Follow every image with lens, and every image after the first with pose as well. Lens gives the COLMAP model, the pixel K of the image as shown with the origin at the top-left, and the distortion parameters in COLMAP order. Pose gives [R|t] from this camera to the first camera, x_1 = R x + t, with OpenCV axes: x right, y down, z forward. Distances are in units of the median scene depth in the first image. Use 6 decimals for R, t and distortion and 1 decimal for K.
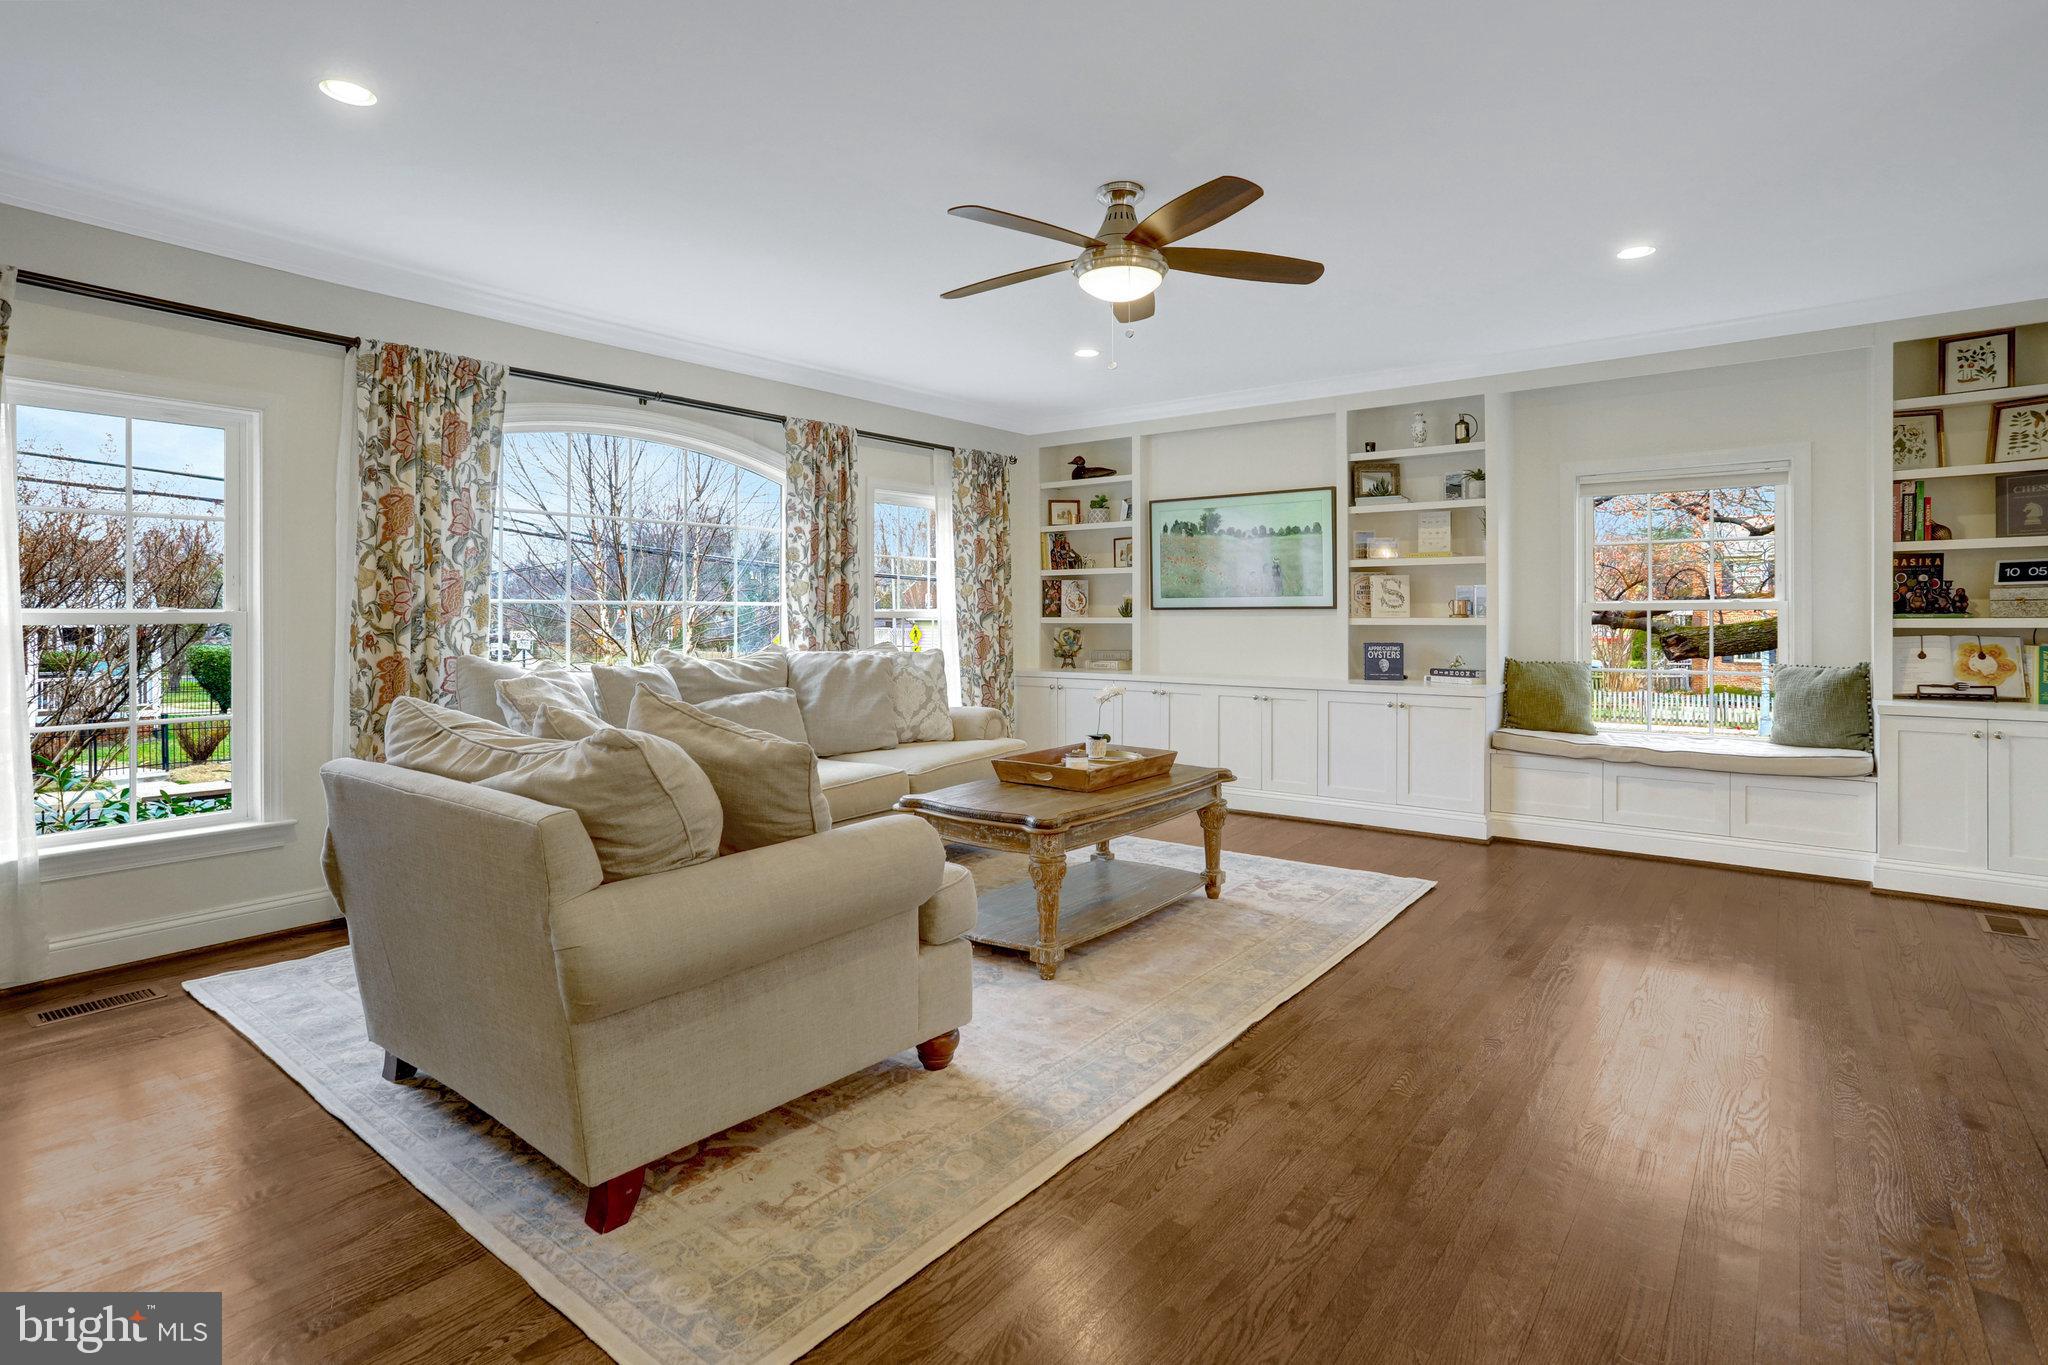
lens RADIAL K [[1023.8, 0, 1024.2], [0, 1023.8, 613.1], [0, 0, 1]] dist [-0.039292, 0.026017]
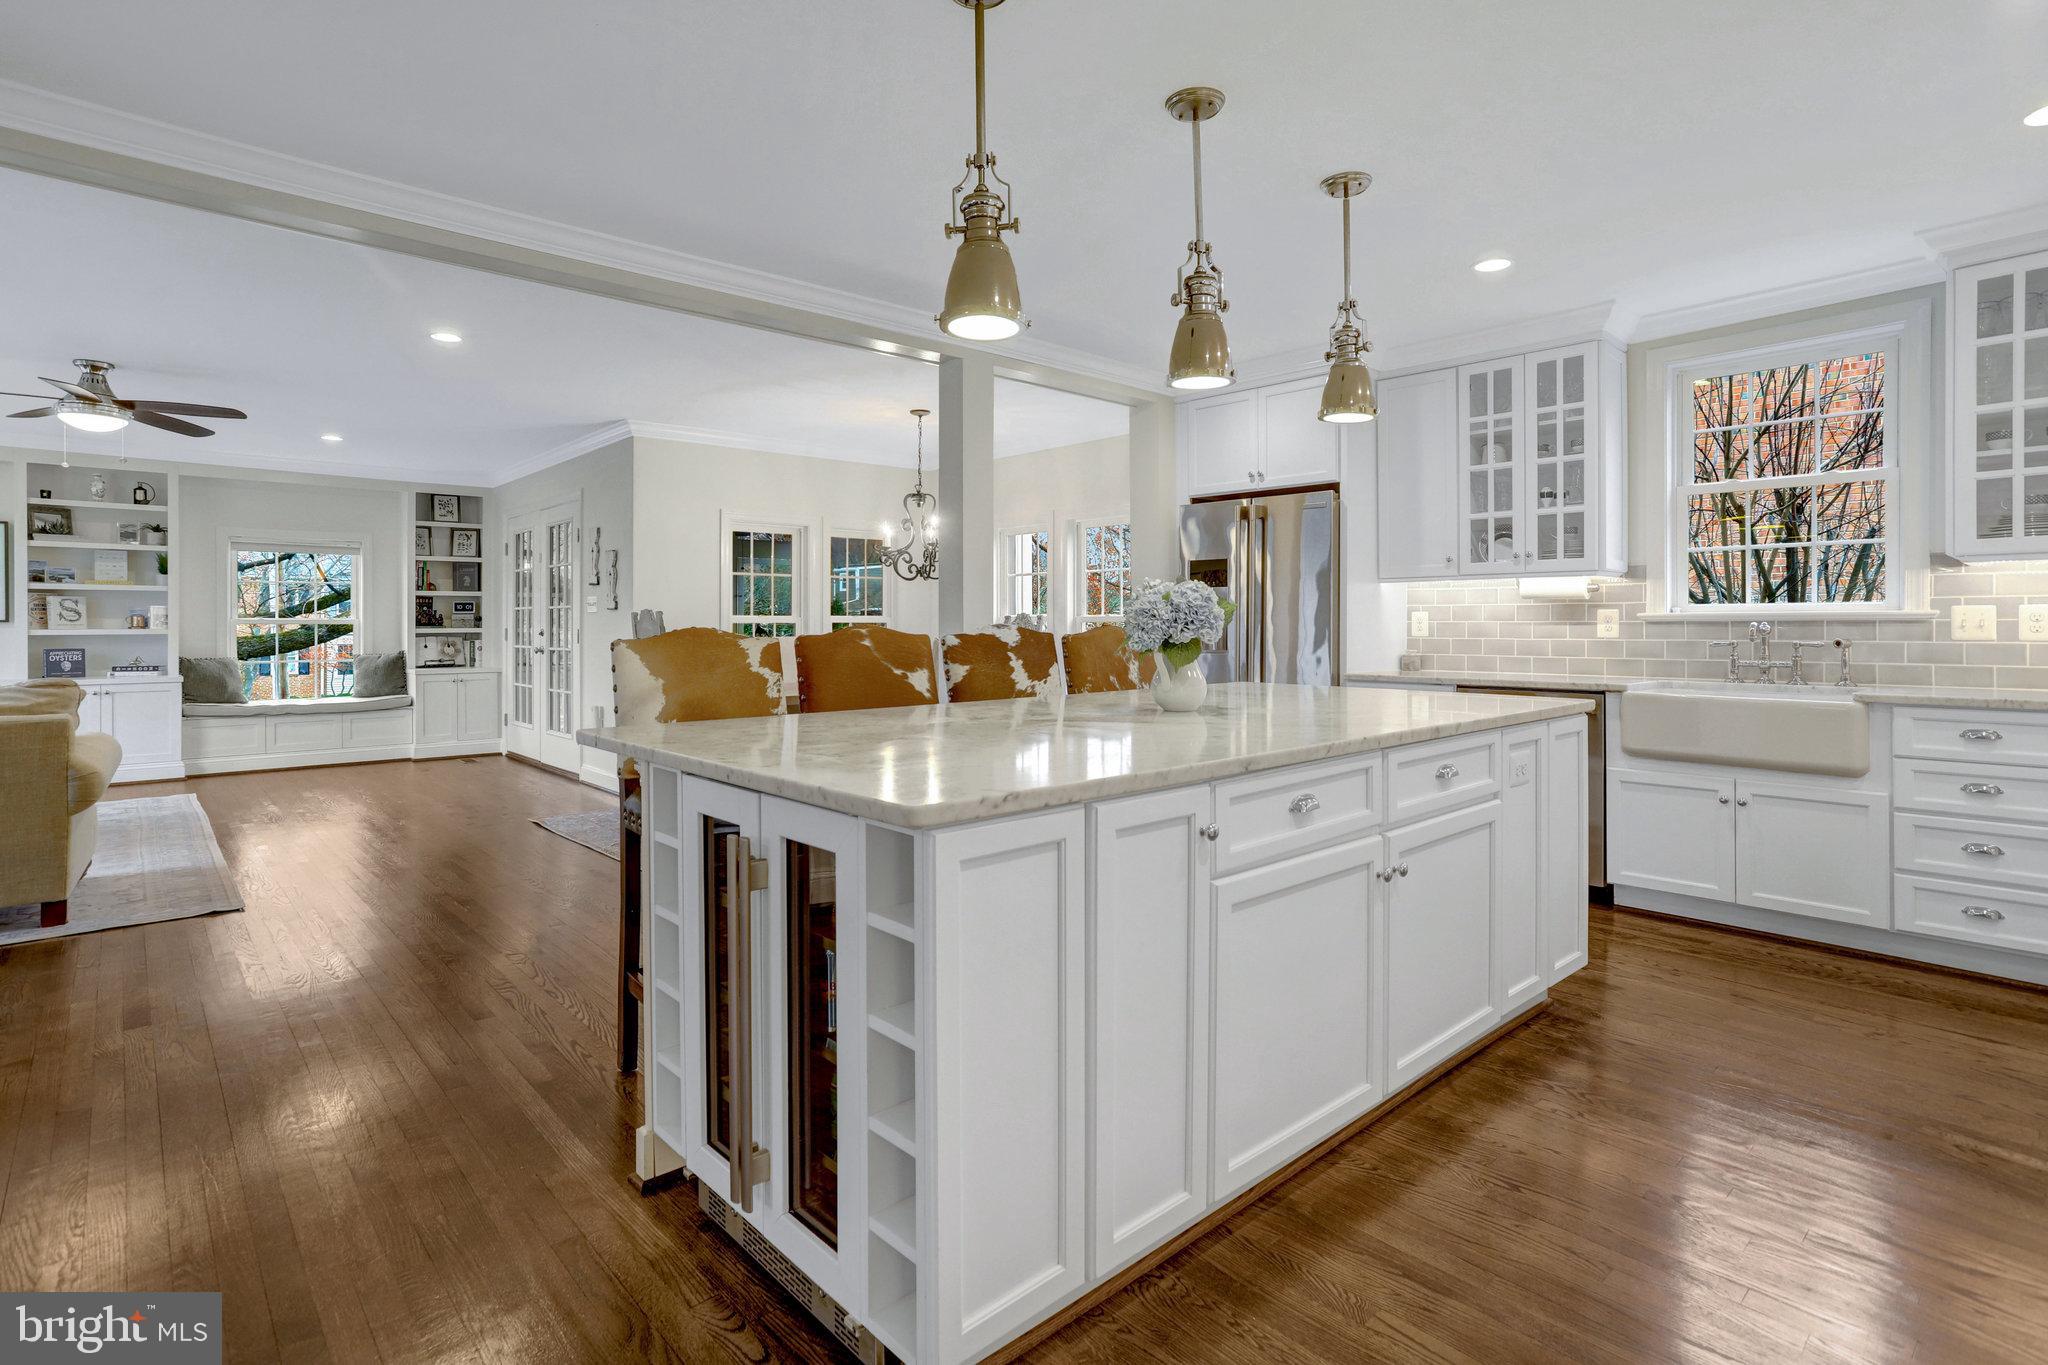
lens RADIAL K [[1023.8, 0, 1024.2], [0, 1023.8, 626.6], [0, 0, 1]] dist [-0.039292, 0.026017]
pose [[0.171801, -0.001317, 0.985131, -0.830772], [-0.001391, 0.999998, 0.001580, -0.003331], [-0.985131, -0.001642, 0.171799, -0.495041]]
